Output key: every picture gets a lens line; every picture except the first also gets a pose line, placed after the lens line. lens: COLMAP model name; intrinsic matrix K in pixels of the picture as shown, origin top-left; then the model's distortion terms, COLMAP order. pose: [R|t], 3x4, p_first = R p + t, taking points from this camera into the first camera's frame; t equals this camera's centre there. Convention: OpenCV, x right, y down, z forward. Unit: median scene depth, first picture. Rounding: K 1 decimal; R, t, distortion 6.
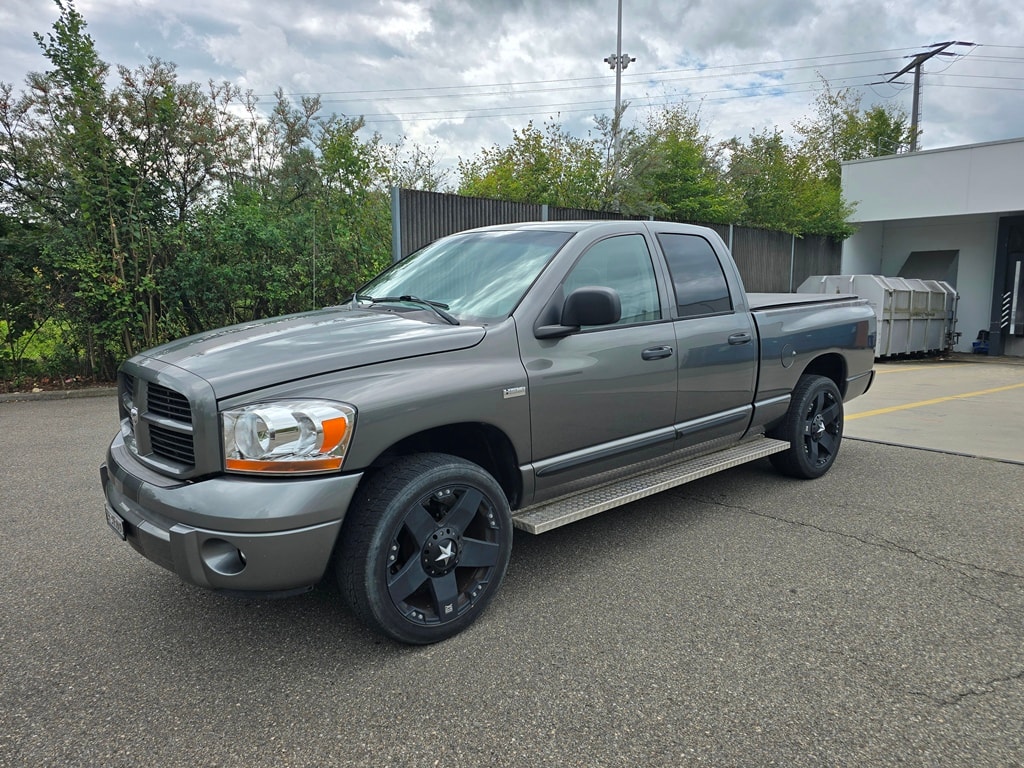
lens RADIAL K [[682.4, 0, 517.7], [0, 682.4, 388.0], [0, 0, 1]] dist [0.050509, -0.041584]
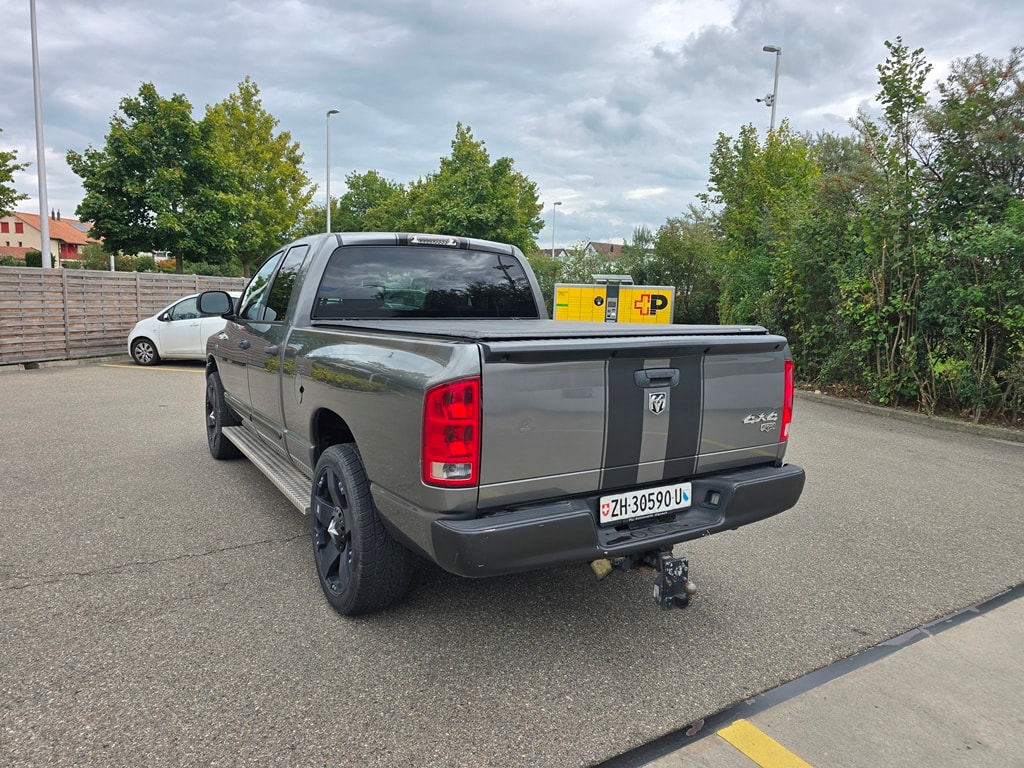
lens RADIAL K [[688.6, 0, 517.3], [0, 688.6, 378.3], [0, 0, 1]] dist [0.028792, -0.017155]
pose [[-0.179044, 0.118445, -0.976685, 0.316507], [-0.171498, 0.973771, 0.149530, -0.061755], [0.968779, 0.194272, -0.154034, 0.387961]]
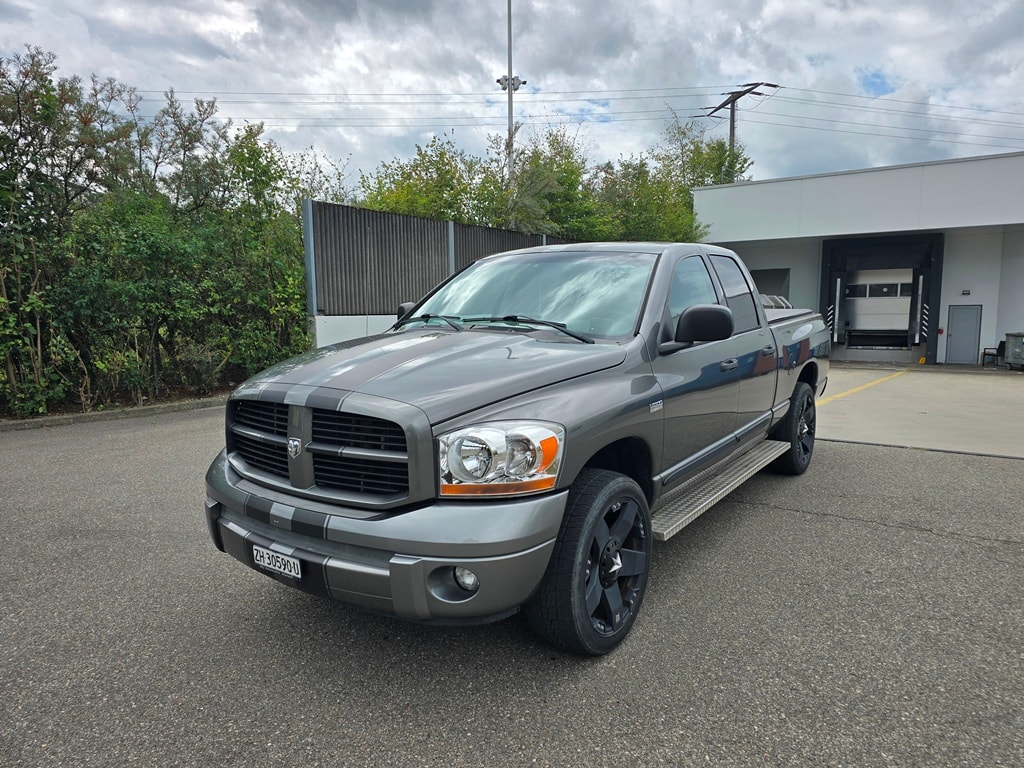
lens RADIAL K [[681.7, 0, 518.7], [0, 681.7, 398.5], [0, 0, 1]] dist [0.049541, -0.039410]
pose [[0.973817, -0.036969, 0.224306, -0.082485], [0.038393, 0.999261, -0.001991, -0.002129], [-0.224066, 0.010551, 0.974517, 0.004112]]
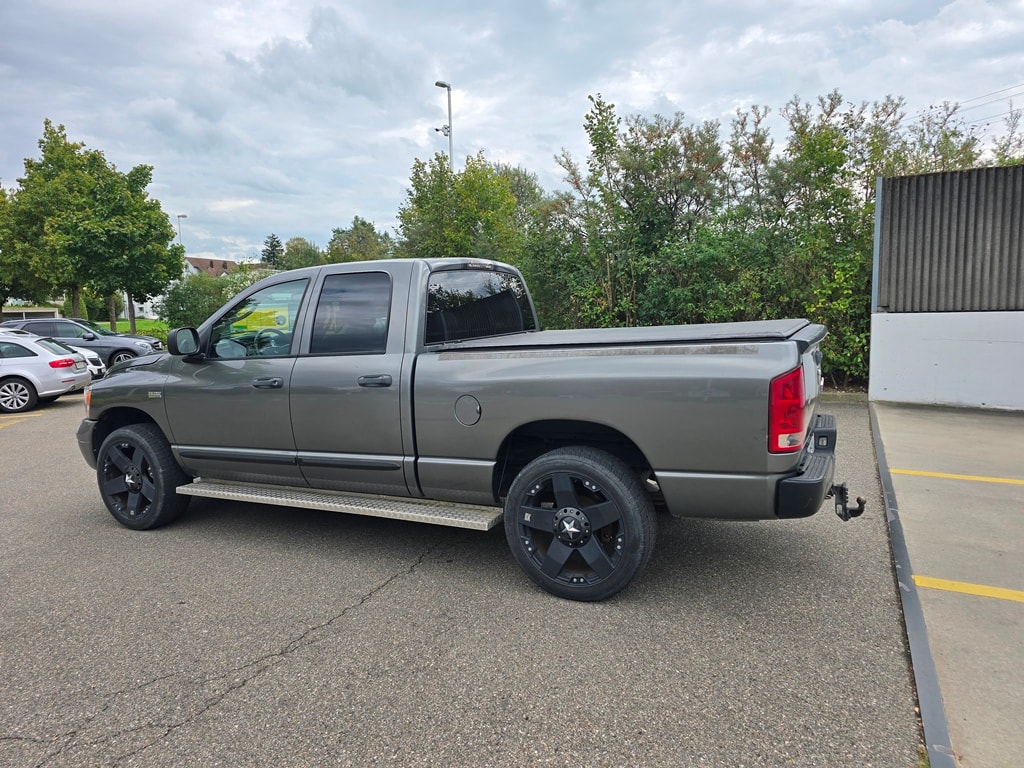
lens RADIAL K [[686.9, 0, 507.5], [0, 686.9, 380.9], [0, 0, 1]] dist [0.064258, -0.056554]
pose [[0.361116, 0.092330, -0.927939, 0.329000], [-0.106863, 0.992628, 0.057179, -0.037954], [0.926378, 0.078514, 0.368320, 0.213643]]
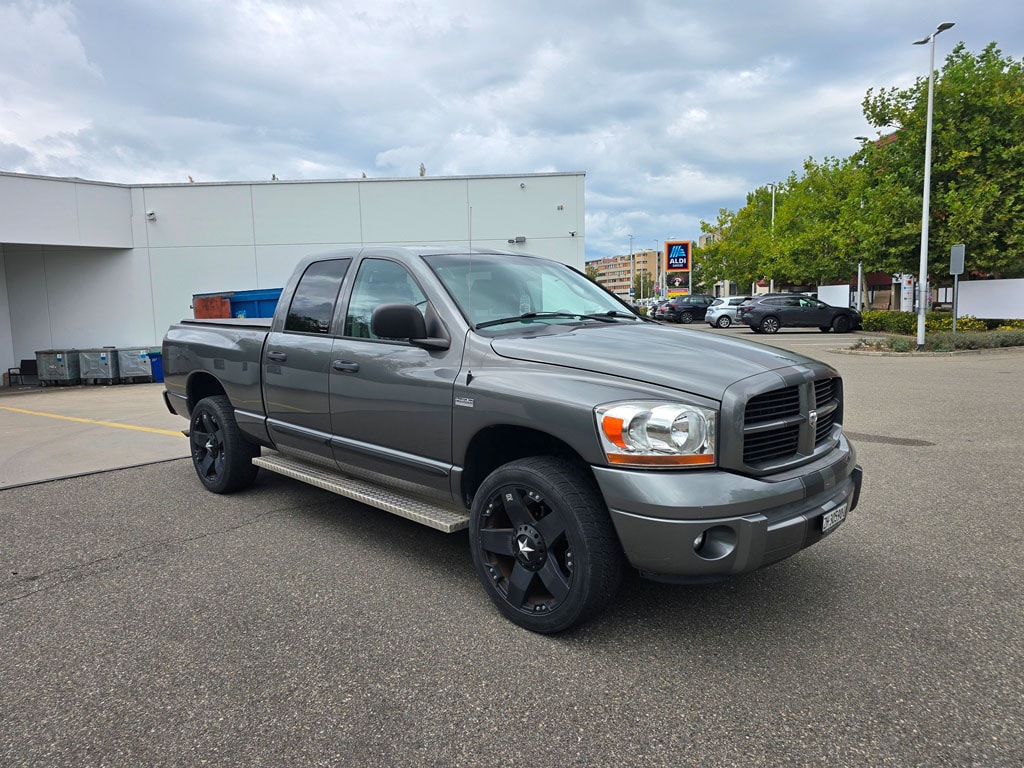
lens RADIAL K [[688.8, 0, 507.6], [0, 688.8, 372.7], [0, 0, 1]] dist [0.057615, -0.047204]
pose [[-0.066969, -0.087803, 0.993884, -0.284855], [0.163105, 0.981757, 0.097722, -0.038049], [-0.984333, 0.168652, -0.051427, 0.269411]]
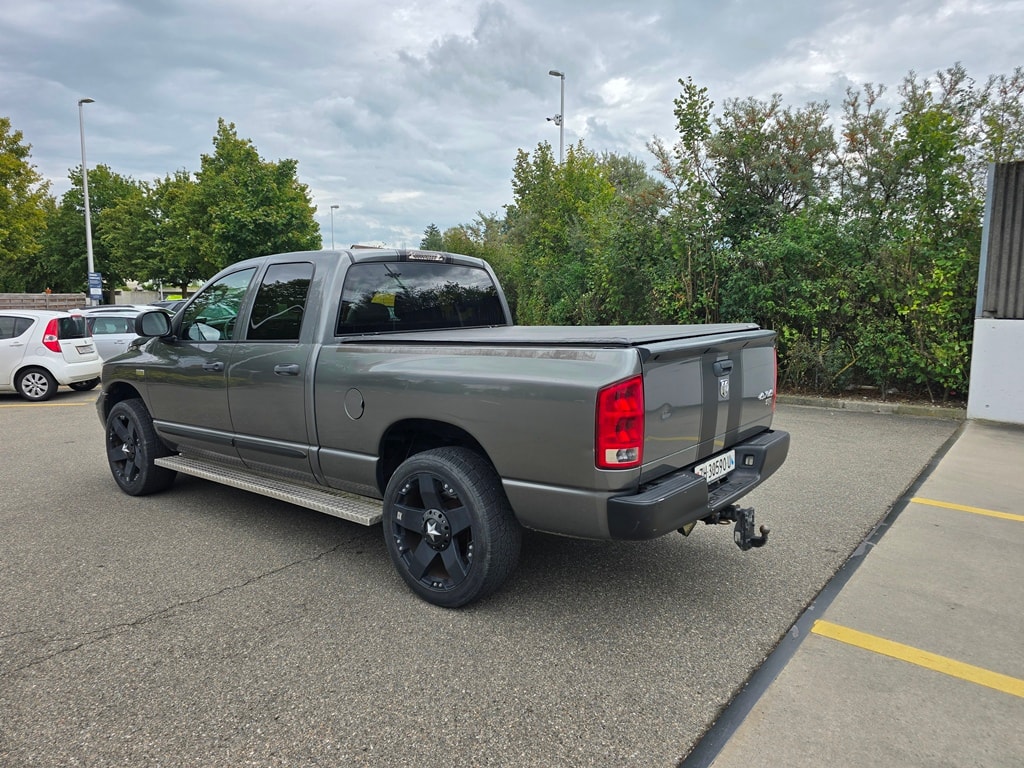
lens RADIAL K [[686.7, 0, 520.8], [0, 686.7, 380.3], [0, 0, 1]] dist [0.058874, -0.052904]
pose [[0.166762, 0.117890, -0.978924, 0.343838], [-0.141649, 0.985392, 0.094538, -0.050485], [0.975769, 0.122899, 0.181025, 0.297979]]
